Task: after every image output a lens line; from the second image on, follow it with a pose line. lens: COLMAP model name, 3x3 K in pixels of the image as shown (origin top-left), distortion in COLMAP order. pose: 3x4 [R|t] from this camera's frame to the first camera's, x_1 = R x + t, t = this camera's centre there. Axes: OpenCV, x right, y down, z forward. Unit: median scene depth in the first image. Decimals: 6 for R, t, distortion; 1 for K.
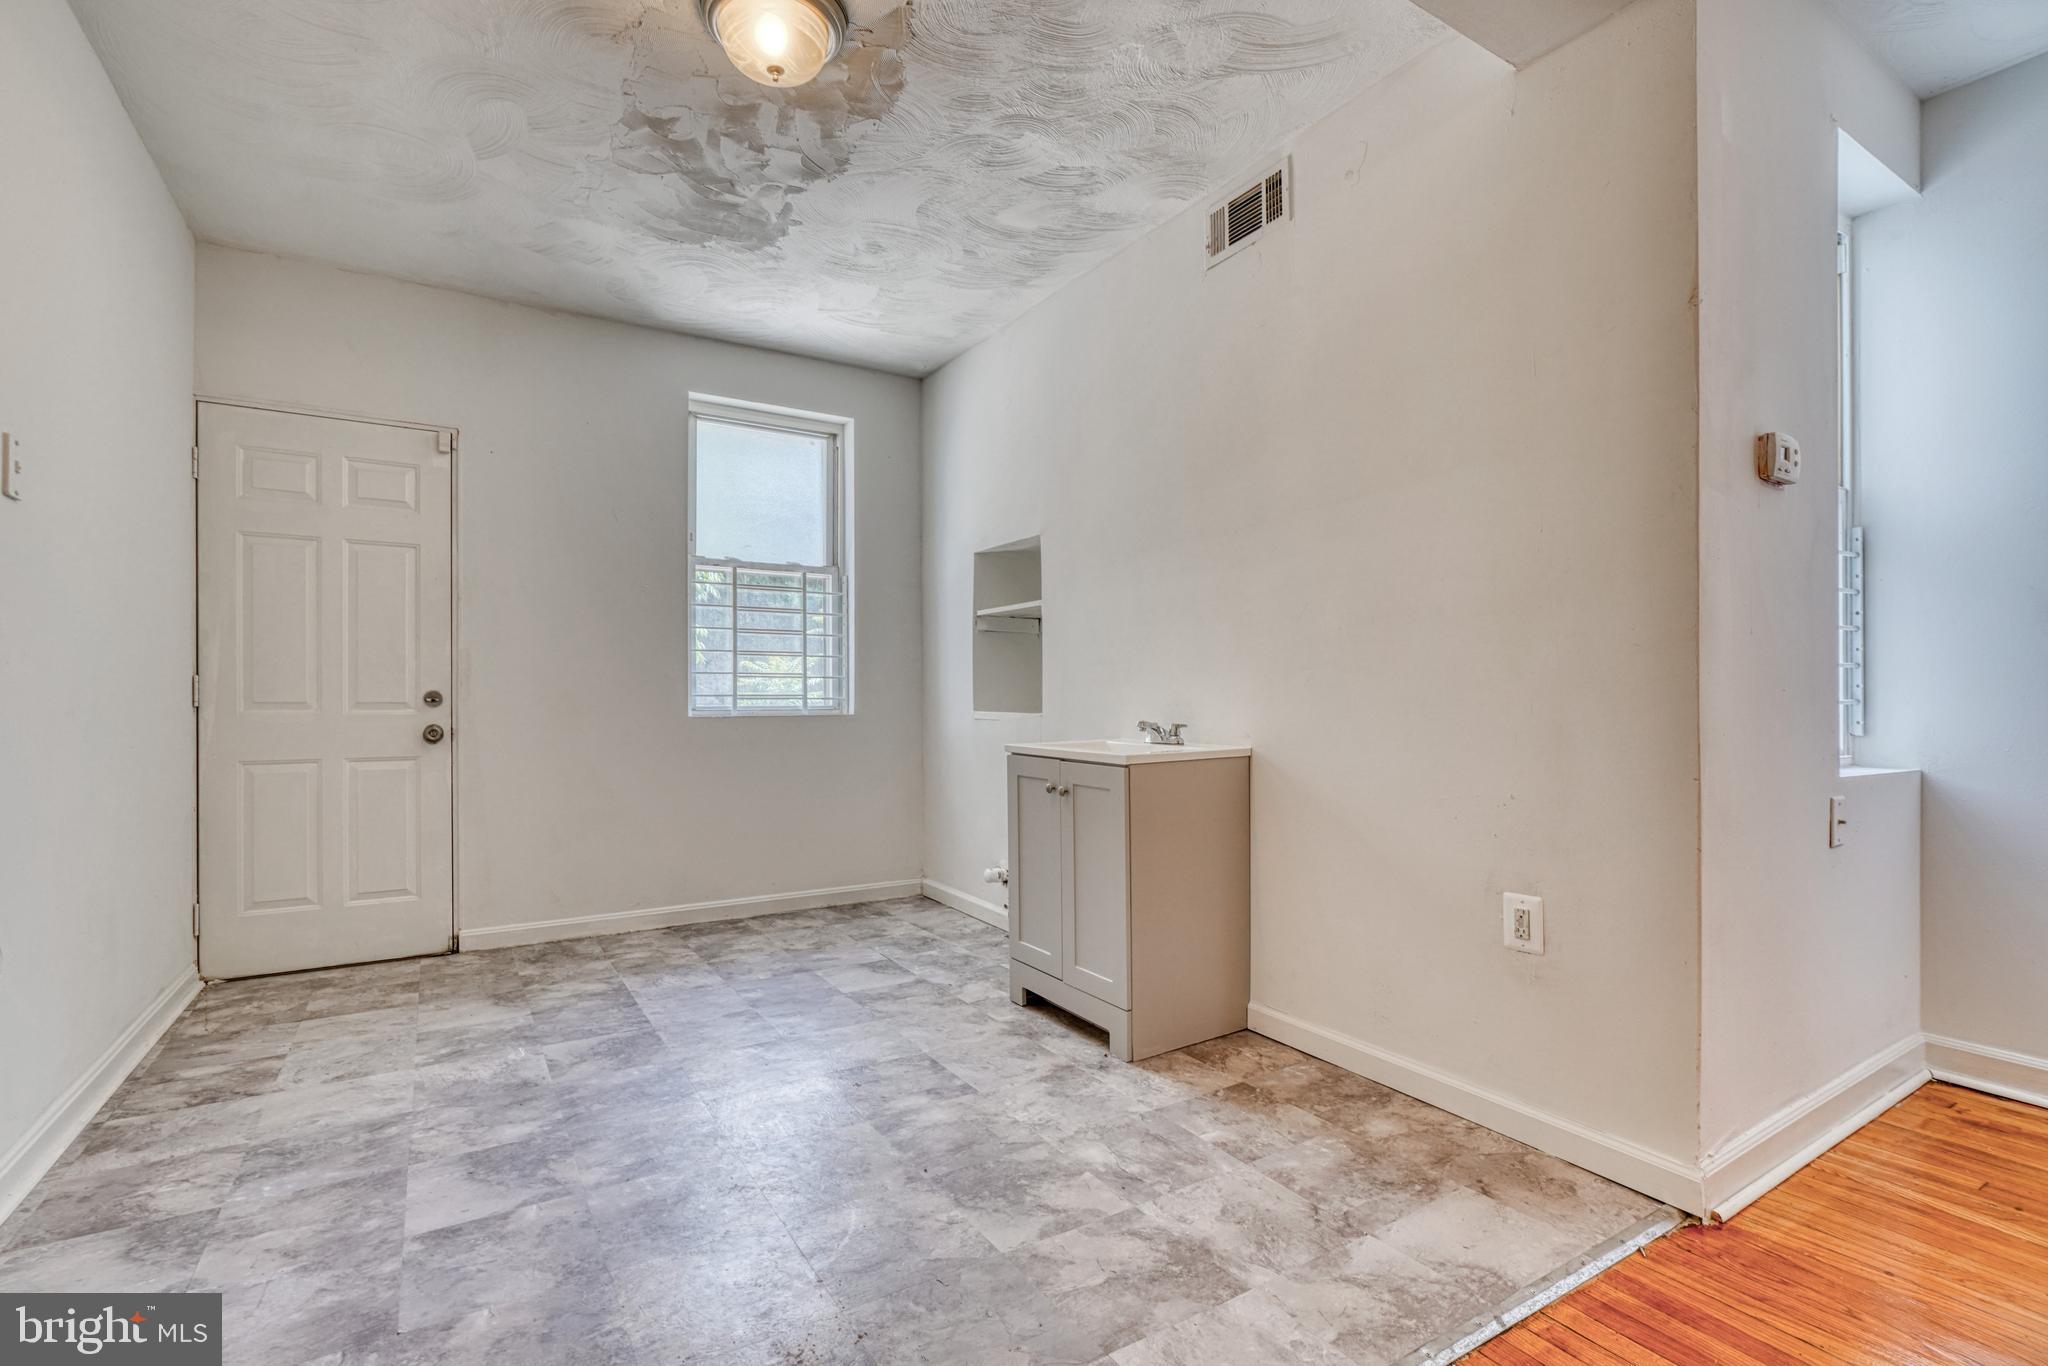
lens RADIAL K [[927.9, 0, 1029.9], [0, 927.9, 698.6], [0, 0, 1]] dist [-0.011772, 0.003861]
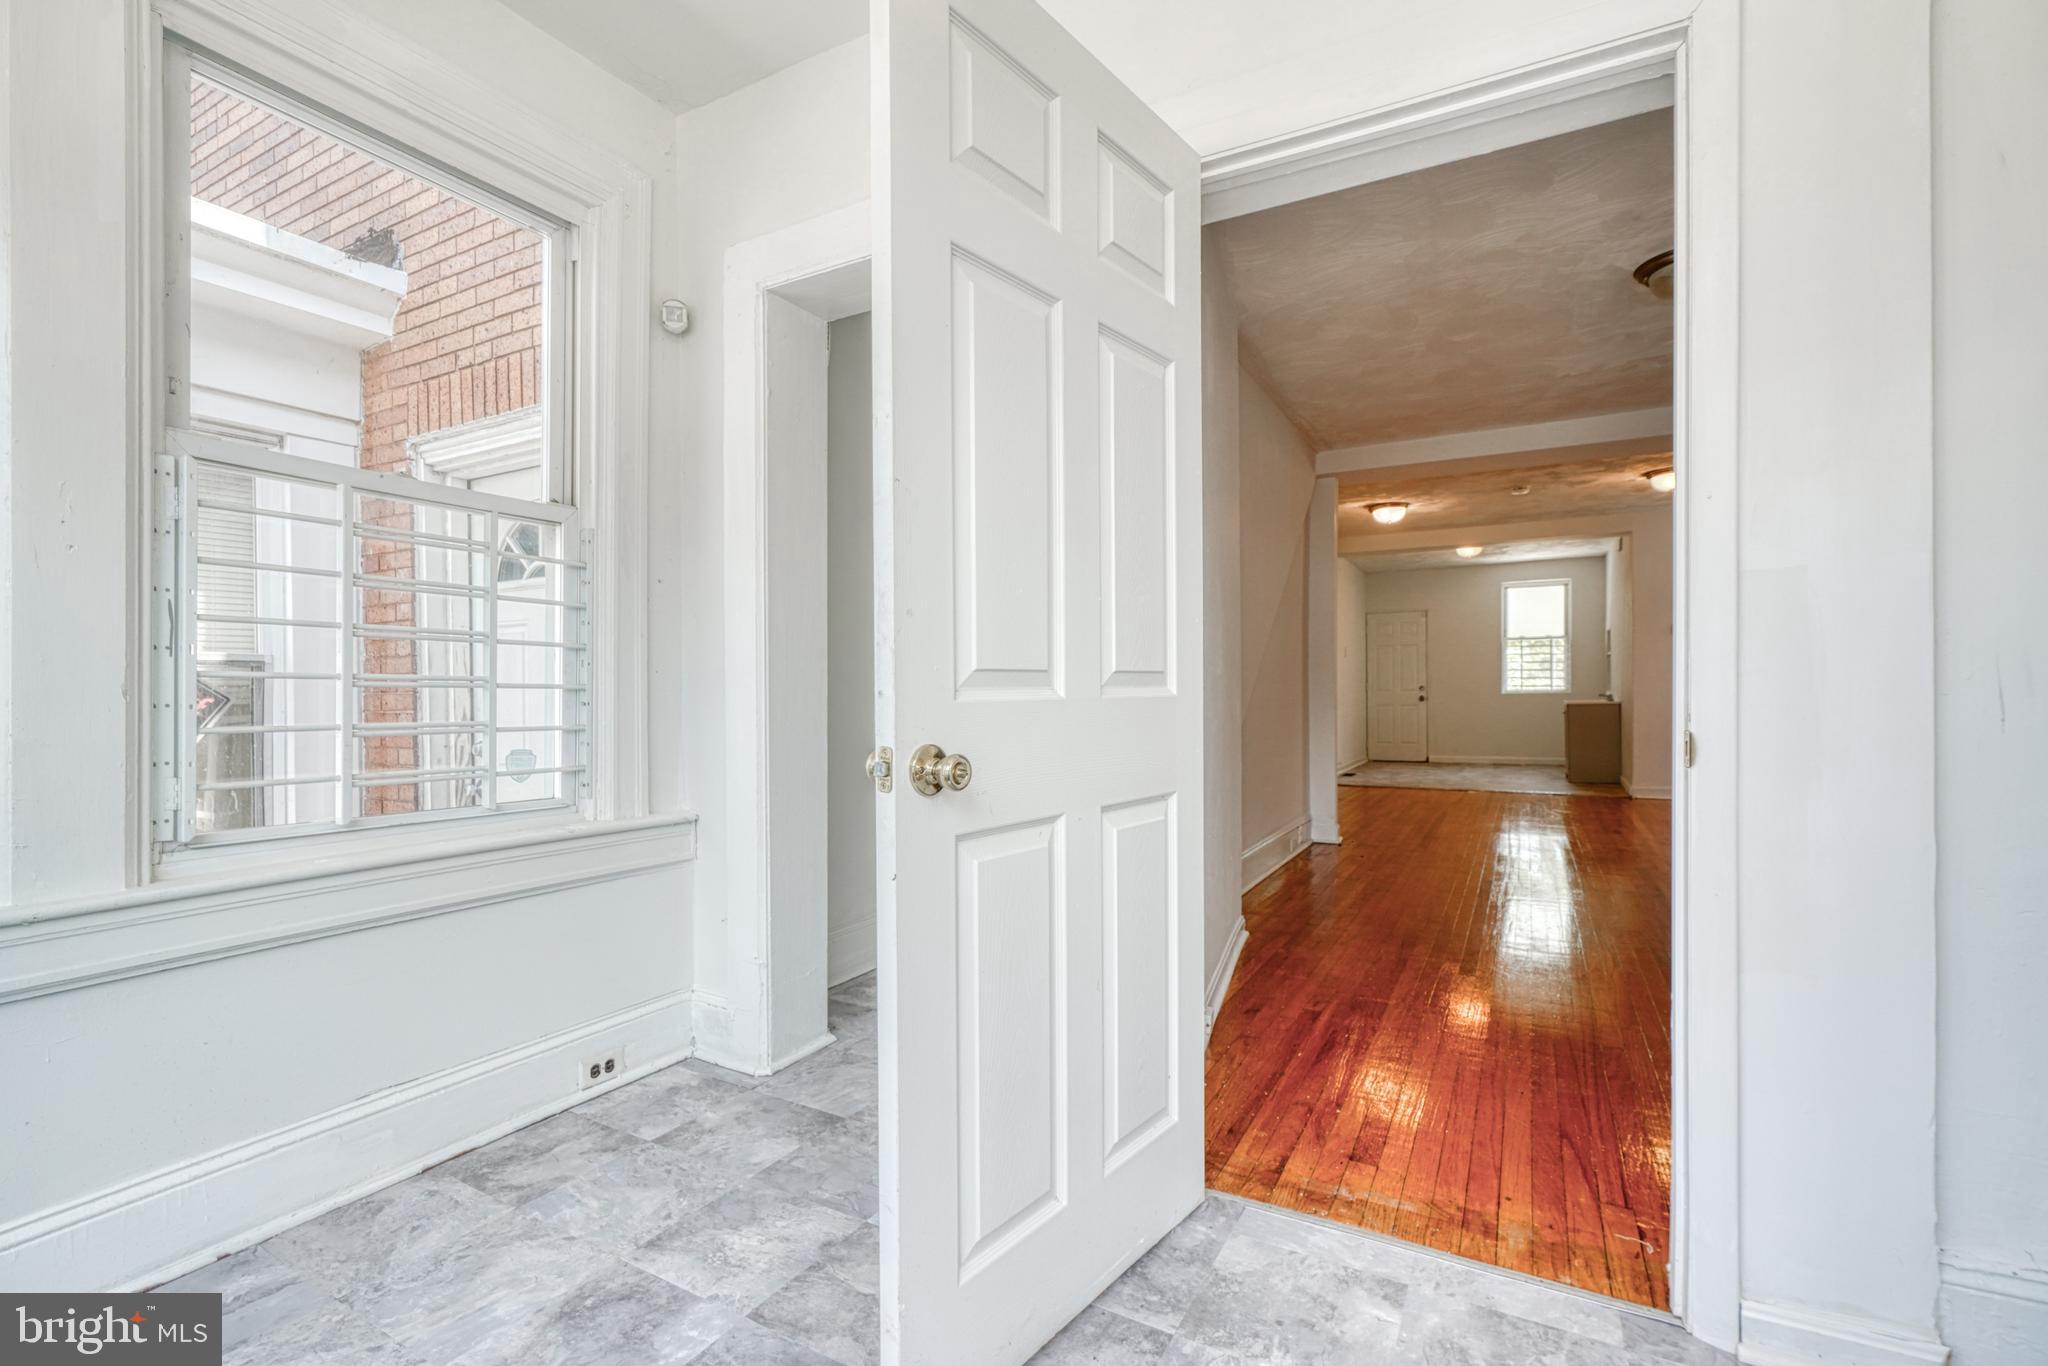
lens RADIAL K [[927.9, 0, 1023.3], [0, 927.9, 692.0], [0, 0, 1]] dist [-0.011772, 0.003861]
pose [[0.486169, -0.002699, -0.873860, 1.414385], [0.004978, 0.999988, -0.000319, 0.008051], [0.873850, -0.004194, 0.486177, -1.694923]]
